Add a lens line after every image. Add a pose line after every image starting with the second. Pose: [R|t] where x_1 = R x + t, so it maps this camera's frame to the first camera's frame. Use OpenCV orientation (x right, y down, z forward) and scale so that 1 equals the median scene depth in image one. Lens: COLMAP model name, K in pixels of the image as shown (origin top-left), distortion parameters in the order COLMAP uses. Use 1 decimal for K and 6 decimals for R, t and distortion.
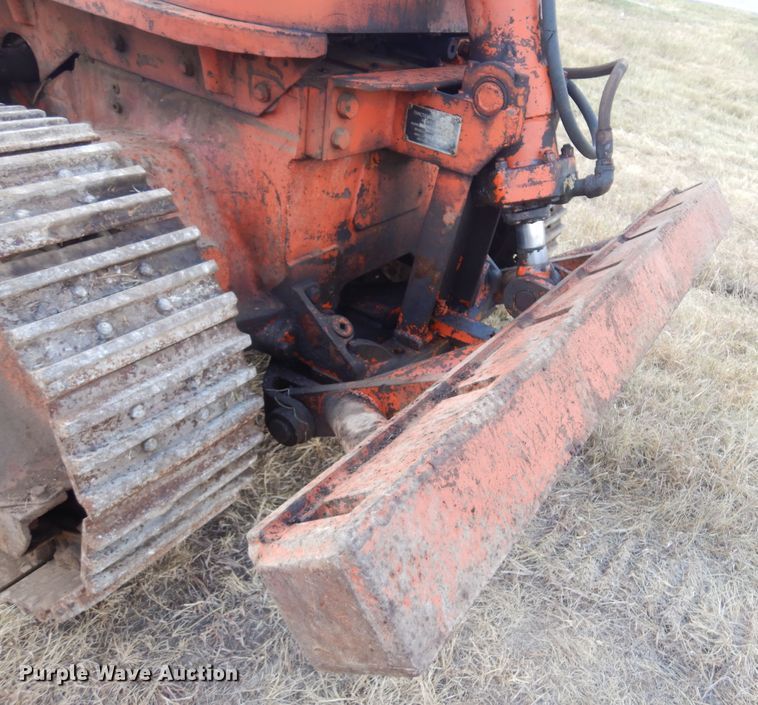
lens RADIAL K [[666.8, 0, 463.5], [0, 666.8, 354.5], [0, 0, 1]] dist [0.017270, -0.002434]
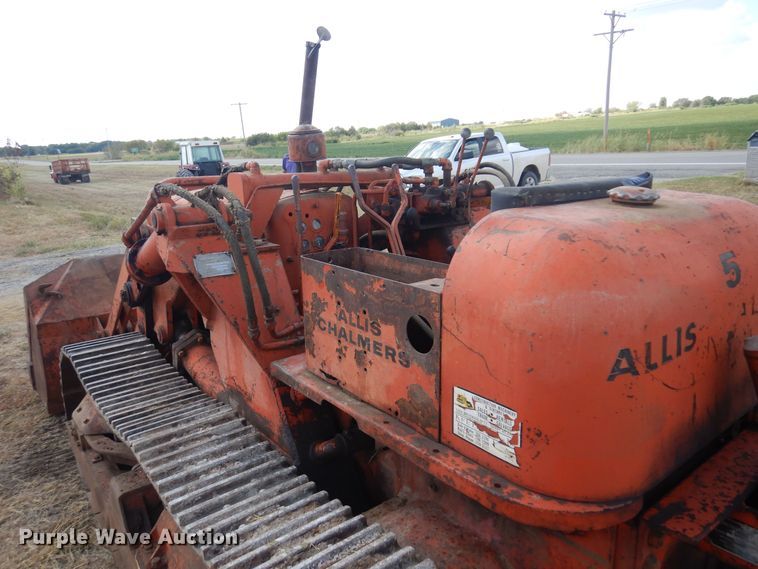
lens RADIAL K [[542.5, 0, 375.9], [0, 542.5, 285.7], [0, 0, 1]] dist [0.017408, -0.004428]
pose [[0.903292, -0.103663, -0.416314, -0.167347], [-0.042819, 0.943741, -0.327901, -0.423018], [0.426884, 0.314016, 0.848035, -0.024591]]
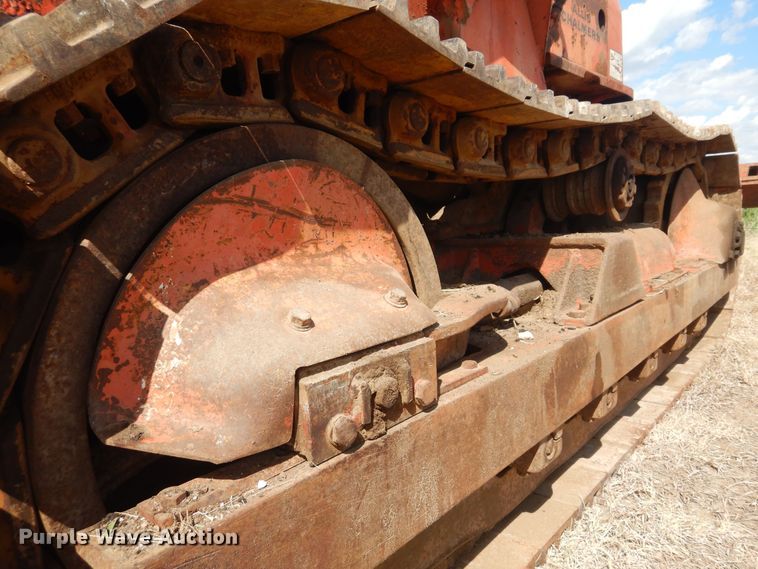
lens RADIAL K [[542.5, 0, 375.9], [0, 542.5, 285.7], [0, 0, 1]] dist [0.017408, -0.004428]
pose [[0.198346, -0.320934, 0.926099, -2.372994], [0.581375, 0.799226, 0.152451, -0.650140], [-0.789089, 0.508173, 0.345106, 1.153242]]
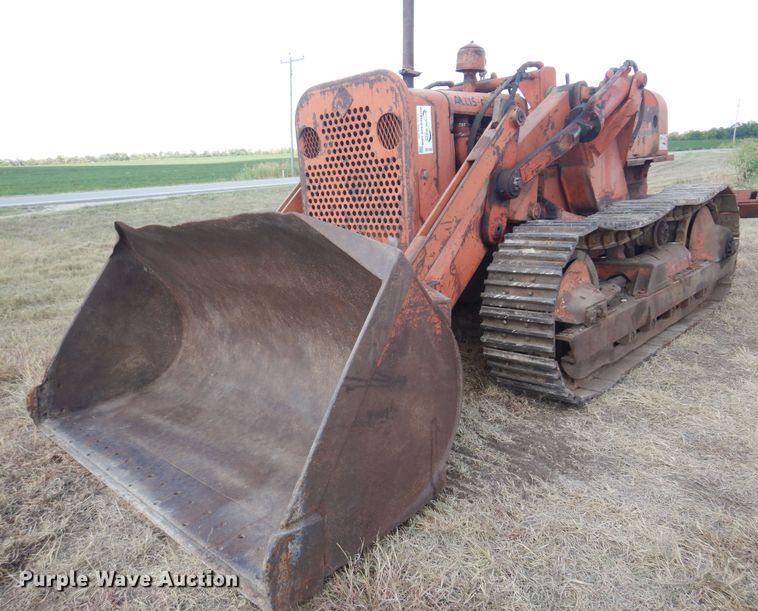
lens RADIAL K [[578.1, 0, 346.6], [0, 578.1, 307.3], [0, 0, 1]] dist [0.014960, -0.005086]
pose [[0.272859, -0.408064, 0.871224, -3.965885], [0.611819, 0.772471, 0.170195, -1.399333], [-0.742446, 0.486593, 0.460437, 1.052786]]
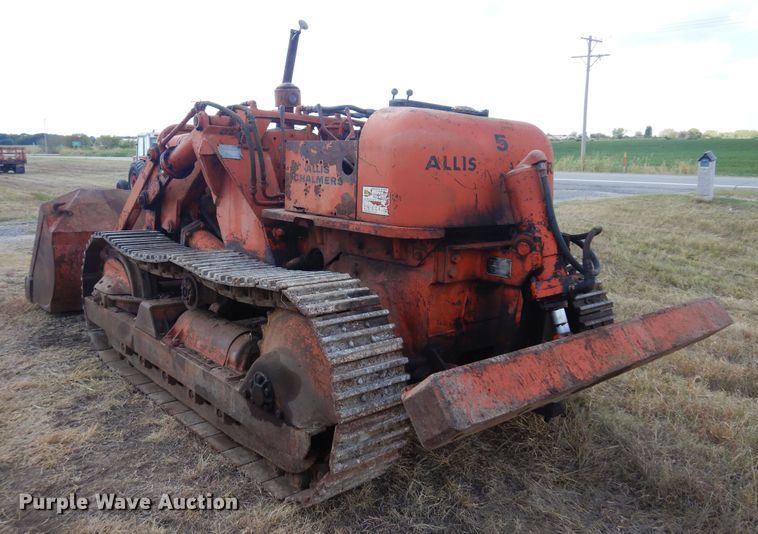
lens RADIAL K [[607.0, 0, 387.7], [0, 607.0, 244.5], [0, 0, 1]] dist [0.008423, 0.006709]
pose [[0.936699, -0.103304, -0.334550, 0.270690], [-0.056026, 0.898951, -0.434451, 0.435160], [0.345625, 0.425693, 0.836259, -0.707196]]
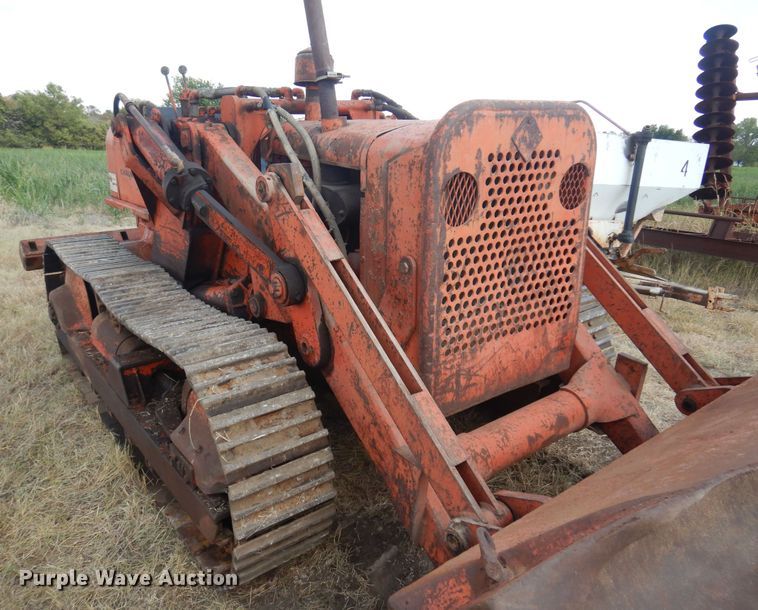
lens RADIAL K [[578.1, 0, 346.6], [0, 578.1, 306.8], [0, 0, 1]] dist [0.014960, -0.005086]
pose [[-0.889488, -0.290878, 0.352421, -2.093190], [0.096764, 0.633847, 0.767382, -2.425904], [-0.446595, 0.716679, -0.535653, 2.814054]]
